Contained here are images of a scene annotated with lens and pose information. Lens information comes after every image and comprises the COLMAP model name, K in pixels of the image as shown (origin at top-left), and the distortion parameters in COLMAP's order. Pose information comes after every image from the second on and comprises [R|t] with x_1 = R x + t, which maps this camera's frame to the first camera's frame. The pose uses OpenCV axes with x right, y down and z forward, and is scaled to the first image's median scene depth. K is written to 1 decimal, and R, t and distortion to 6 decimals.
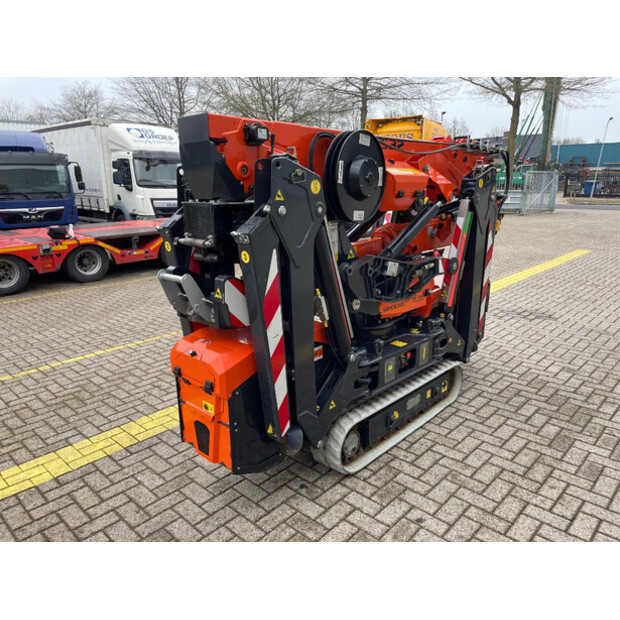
lens RADIAL K [[465.4, 0, 306.9], [0, 465.4, 307.2], [0, 0, 1]] dist [0.091050, -0.116917]
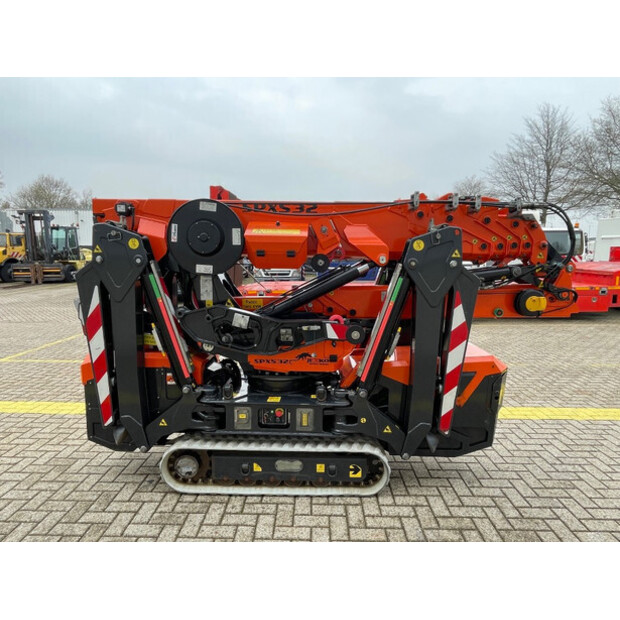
lens RADIAL K [[389.7, 0, 305.8], [0, 389.7, 308.7], [0, 0, 1]] dist [-0.000087, -0.001118]
pose [[0.671876, 0.117644, -0.731261, 0.790592], [-0.201867, 0.979014, -0.027972, -0.097359], [0.712623, 0.166411, 0.681524, 0.422377]]
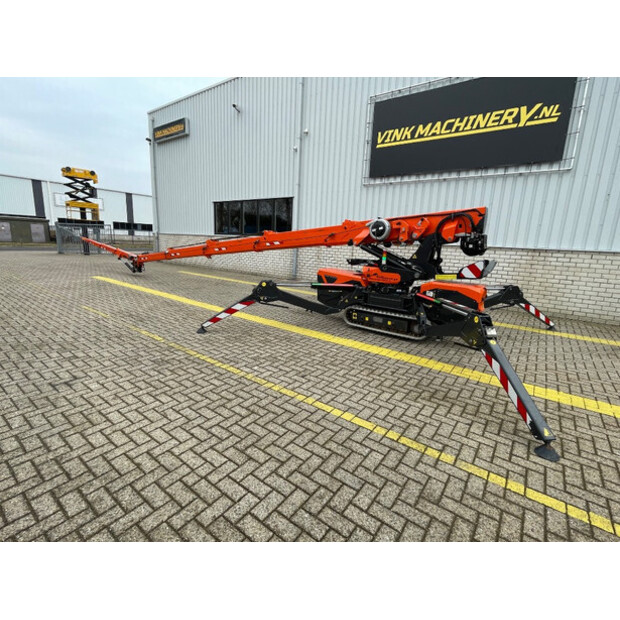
lens RADIAL K [[312.5, 0, 309.7], [0, 312.5, 305.6], [0, 0, 1]] dist [-0.001908, -0.000520]
pose [[-0.117425, -0.193690, 0.974010, -1.463025], [0.215110, 0.952549, 0.215356, -0.351918], [-0.969504, 0.234808, -0.070189, 1.584050]]
